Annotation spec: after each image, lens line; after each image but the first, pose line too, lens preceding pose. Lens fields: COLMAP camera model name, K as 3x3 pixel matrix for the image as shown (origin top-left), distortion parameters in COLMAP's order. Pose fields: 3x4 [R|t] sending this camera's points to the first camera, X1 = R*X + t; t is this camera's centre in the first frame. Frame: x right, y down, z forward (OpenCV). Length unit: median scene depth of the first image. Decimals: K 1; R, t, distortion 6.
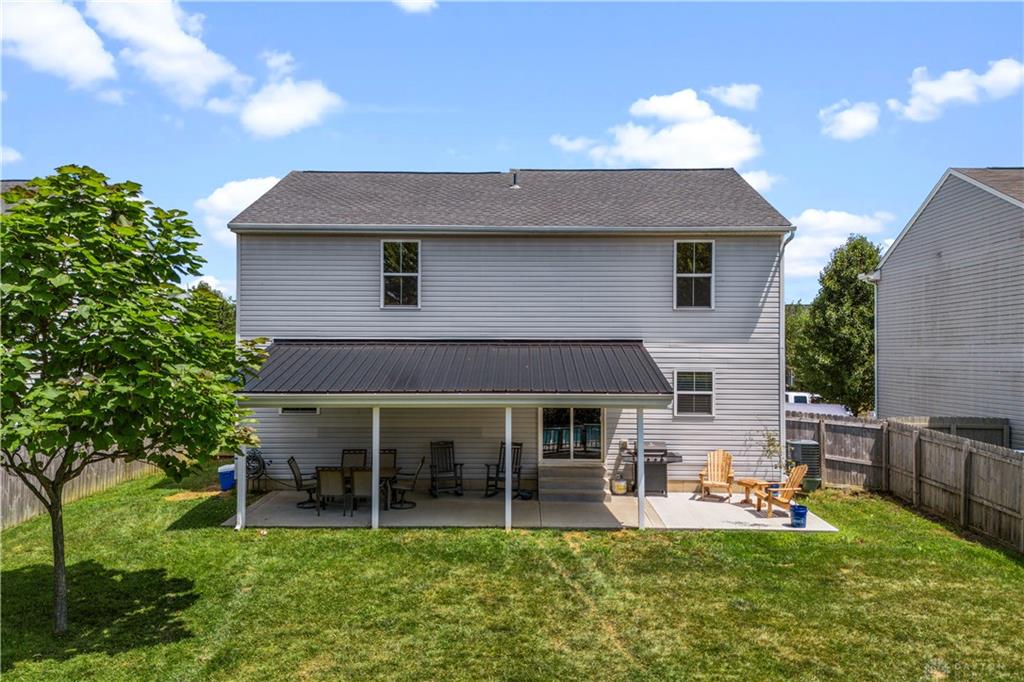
lens RADIAL K [[764.2, 0, 520.8], [0, 764.2, 345.5], [0, 0, 1]] dist [0.054780, -0.050405]
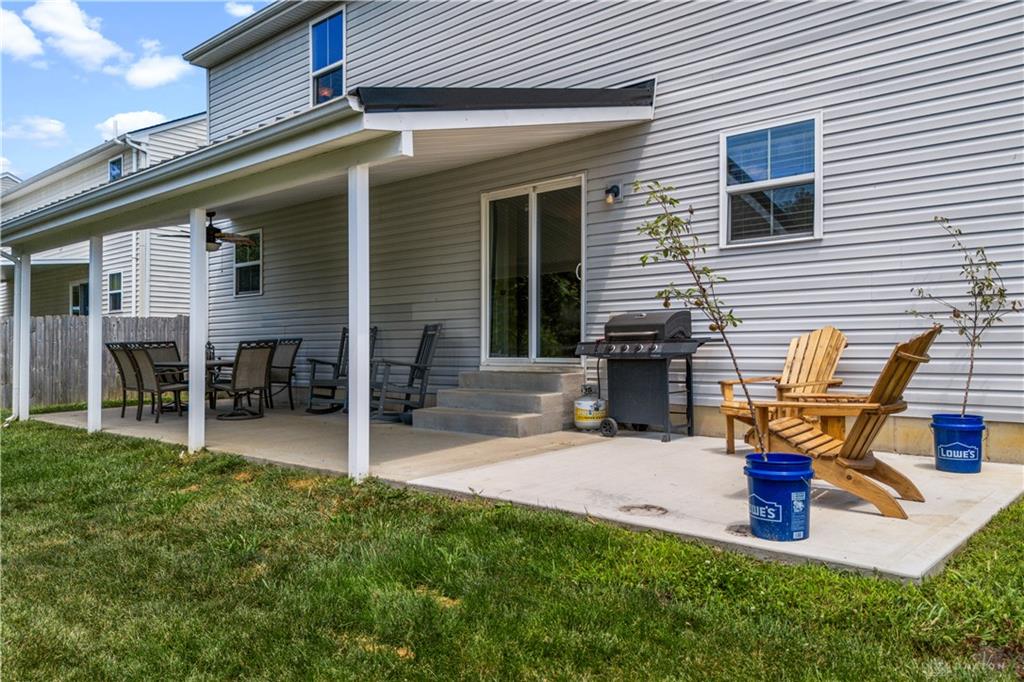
lens RADIAL K [[764.2, 0, 520.8], [0, 764.2, 345.5], [0, 0, 1]] dist [0.054780, -0.050405]
pose [[0.749548, -0.011945, -0.661842, 0.394167], [0.011523, 0.999921, -0.004997, 0.145668], [0.661850, -0.003881, 0.749626, 0.636584]]
